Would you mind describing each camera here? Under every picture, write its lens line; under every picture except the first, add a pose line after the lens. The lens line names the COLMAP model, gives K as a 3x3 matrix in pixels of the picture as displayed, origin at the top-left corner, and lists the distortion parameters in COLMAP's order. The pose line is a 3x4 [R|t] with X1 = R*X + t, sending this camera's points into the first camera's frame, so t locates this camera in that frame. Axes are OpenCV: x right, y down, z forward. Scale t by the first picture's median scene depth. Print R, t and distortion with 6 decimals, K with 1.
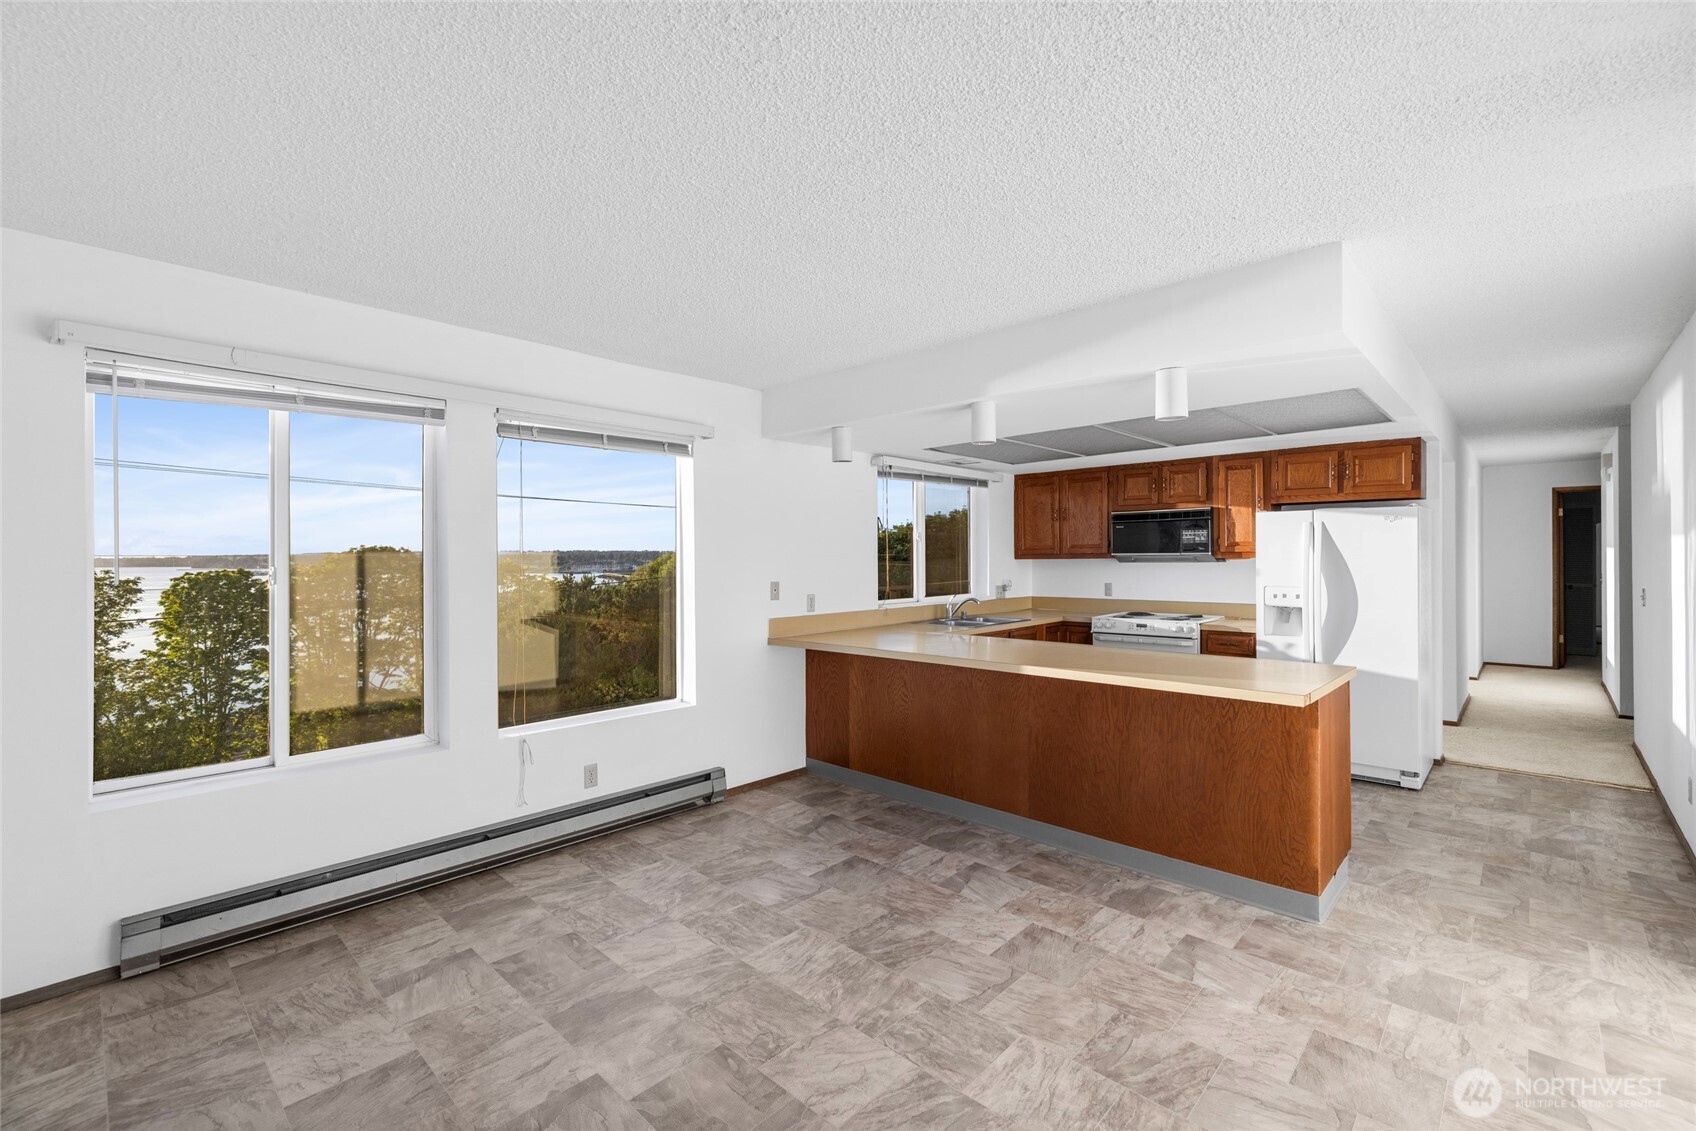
lens RADIAL K [[732.8, 0, 847.3], [0, 732.8, 558.4], [0, 0, 1]] dist [0.001623, 0.000503]
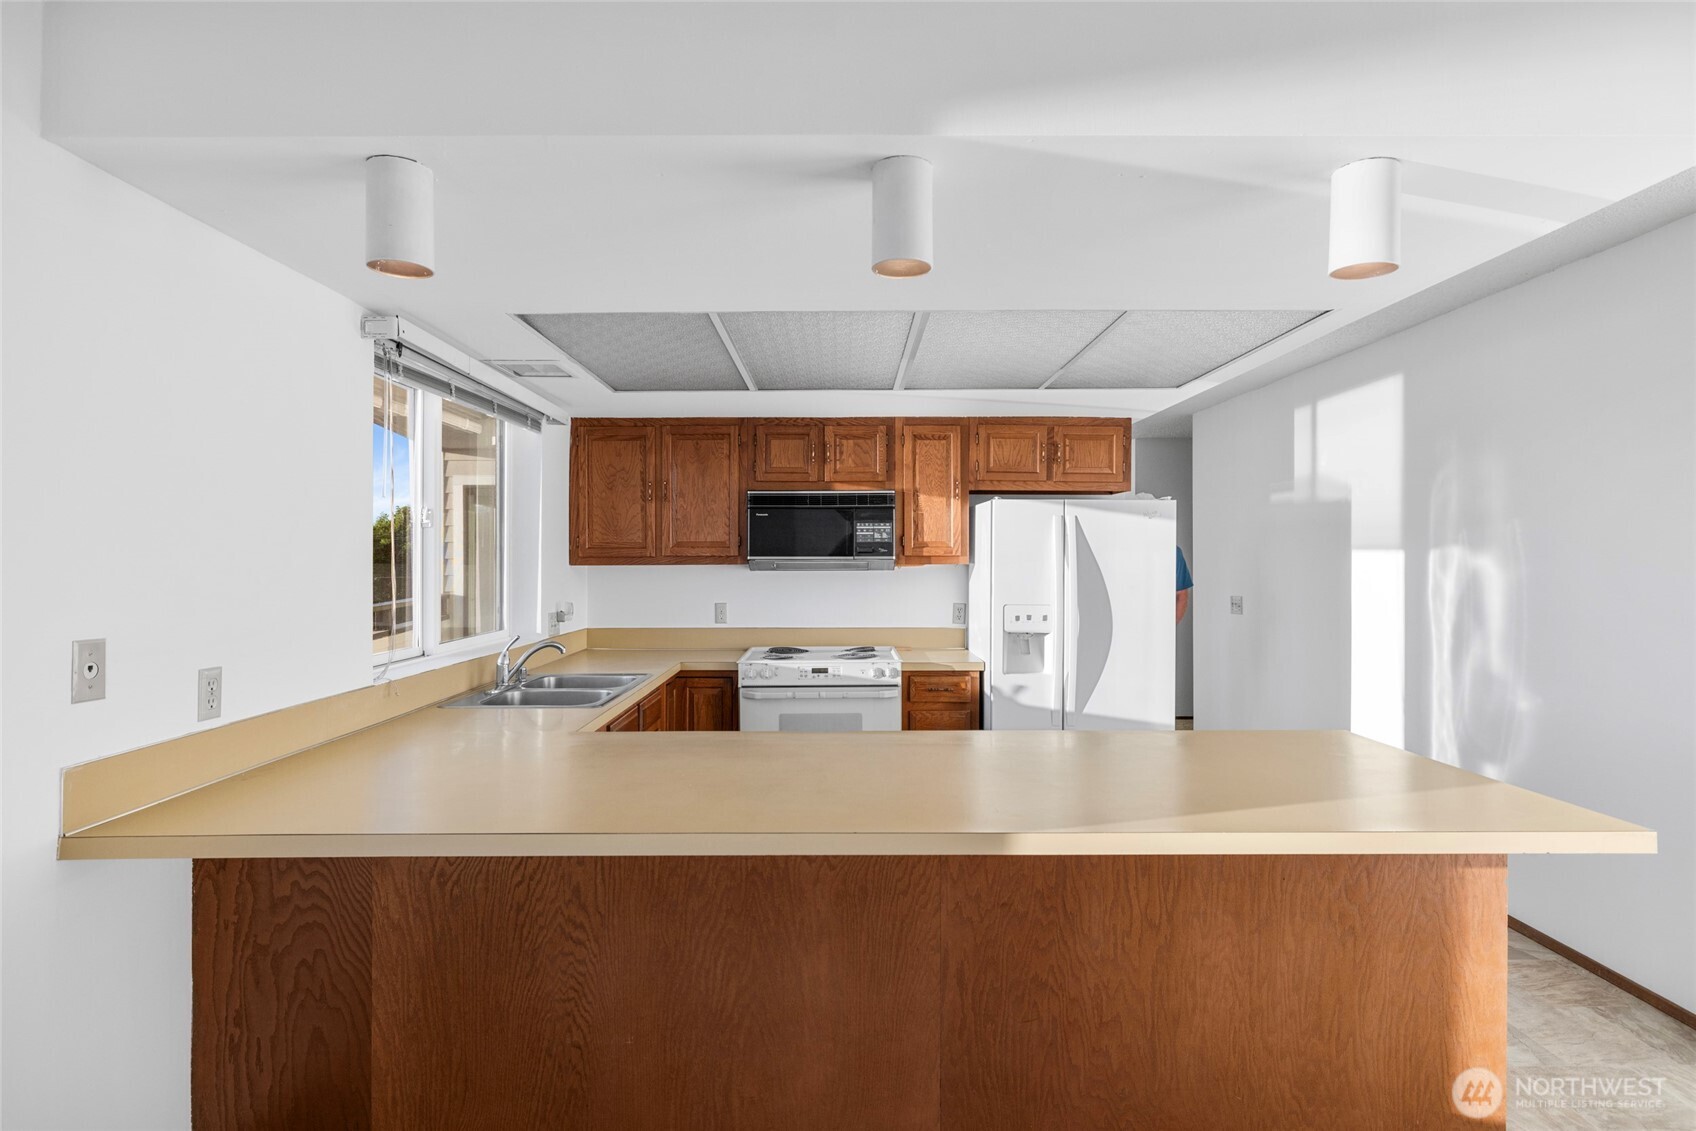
lens RADIAL K [[864.2, 0, 848.0], [0, 864.2, 565.5], [0, 0, 1]] dist [-0.001027, -0.000567]
pose [[0.721778, 0.001800, 0.692122, -0.099896], [-0.003589, 0.999993, 0.001142, -0.000285], [-0.692115, -0.003308, 0.721779, 0.446041]]
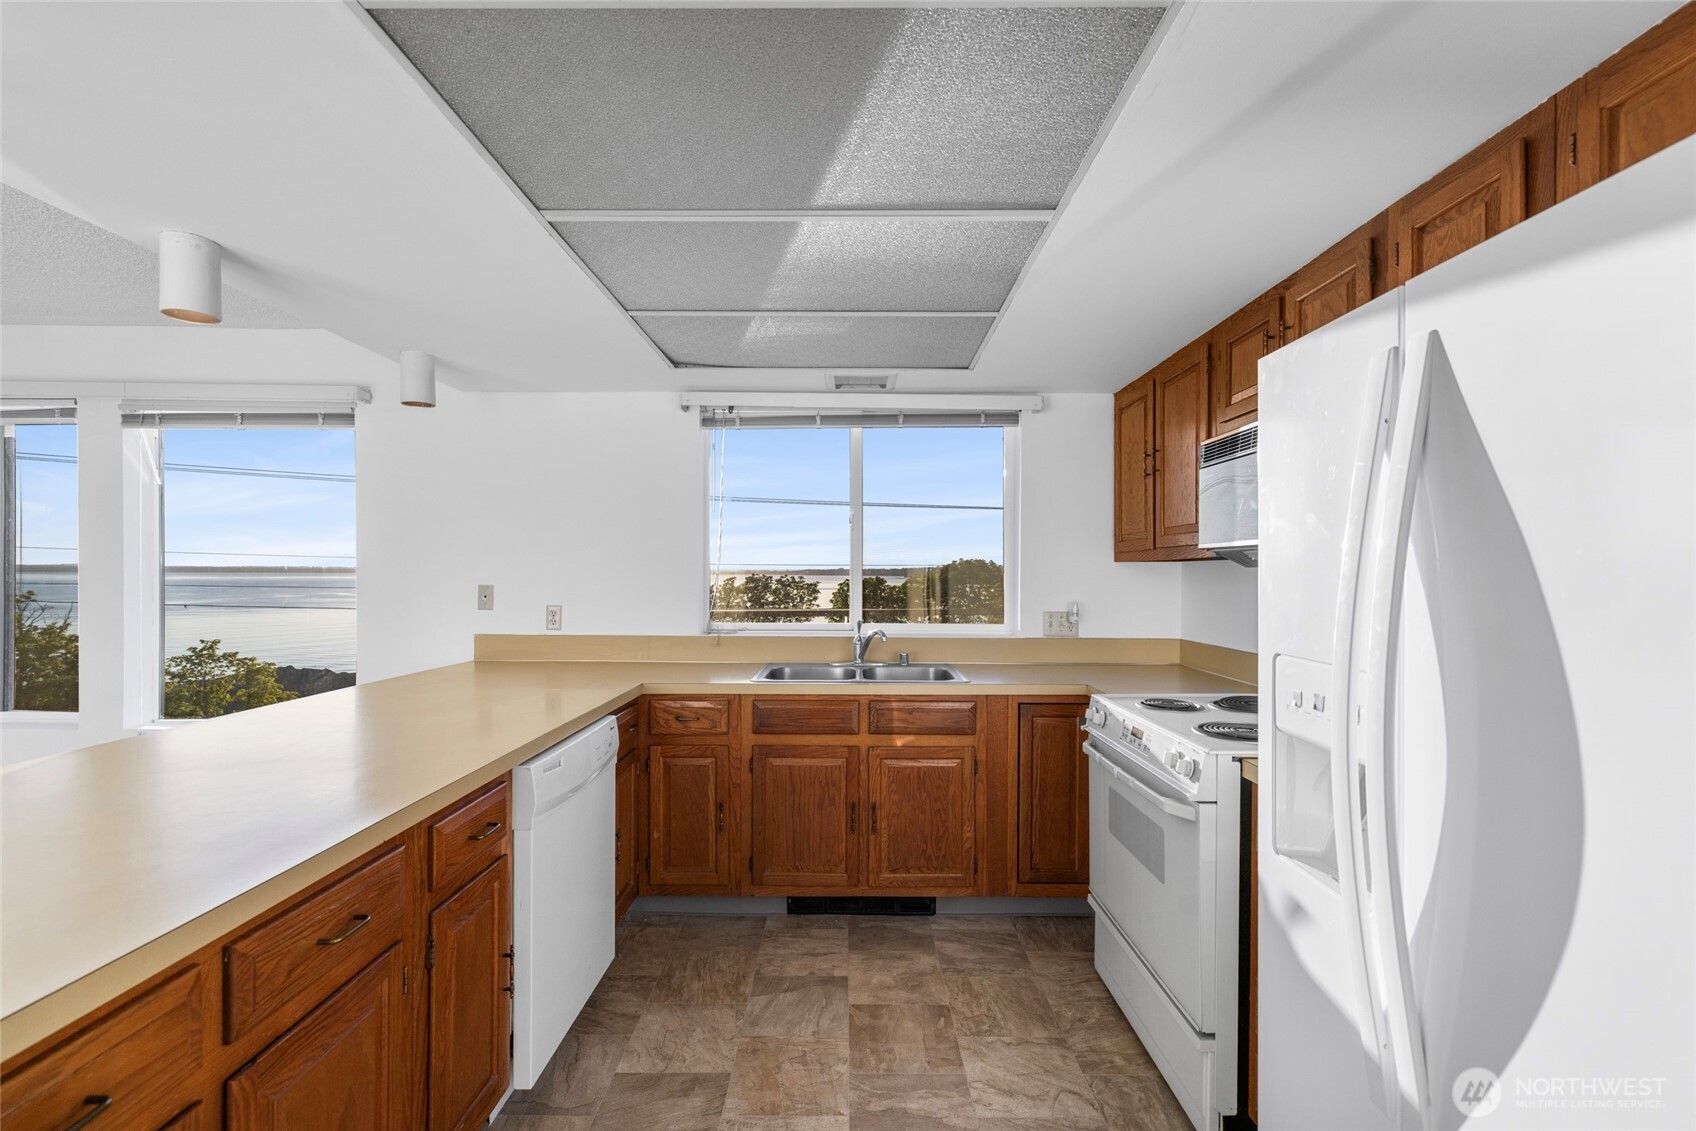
lens RADIAL K [[726.5, 0, 845.8], [0, 726.5, 574.6], [0, 0, 1]] dist [-0.000094, 0.000046]
pose [[0.681932, 0.012431, -0.731310, 0.573583], [-0.010813, 0.999918, 0.006914, 0.010618], [0.731335, 0.003193, 0.682010, 0.642884]]
